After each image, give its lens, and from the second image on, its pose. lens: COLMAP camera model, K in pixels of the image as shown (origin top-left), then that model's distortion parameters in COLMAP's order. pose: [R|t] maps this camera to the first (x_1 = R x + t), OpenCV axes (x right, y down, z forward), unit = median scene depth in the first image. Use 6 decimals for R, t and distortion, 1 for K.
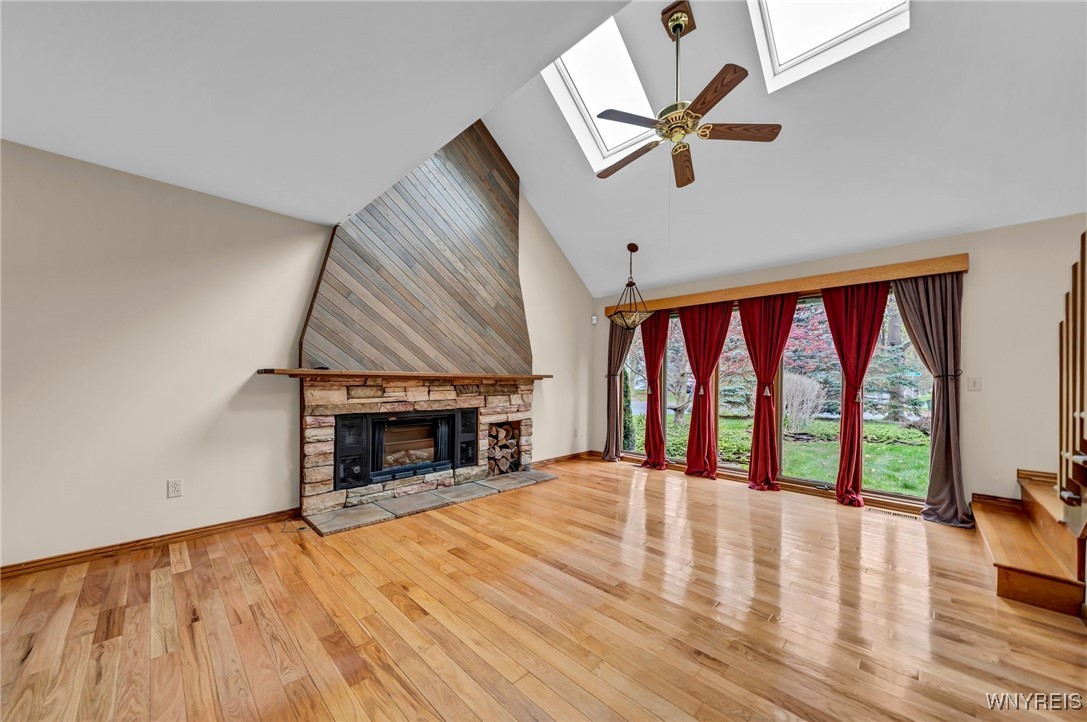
lens RADIAL K [[385.7, 0, 532.0], [0, 385.7, 379.2], [0, 0, 1]] dist [0.002322, -0.000006]
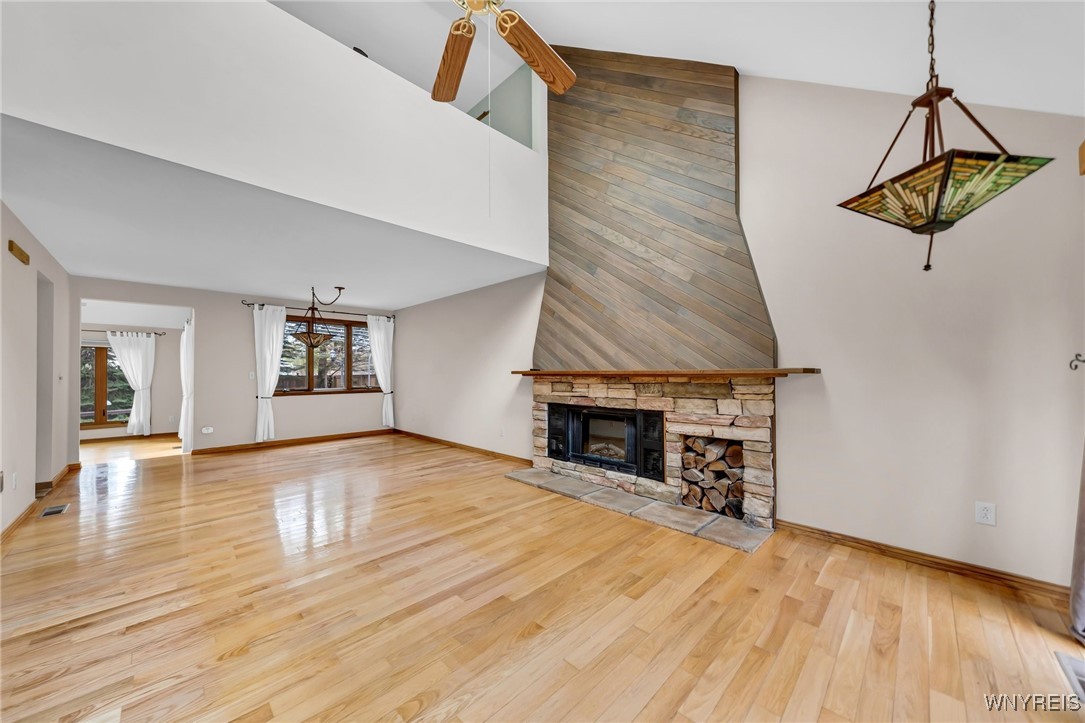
lens RADIAL K [[385.0, 0, 540.0], [0, 385.0, 367.0], [0, 0, 1]] dist [0.002322, -0.000006]
pose [[0.005938, -0.025269, -0.999663, 0.704284], [0.006141, 0.999663, -0.025232, -0.000726], [0.999964, -0.005989, 0.006091, 0.770958]]
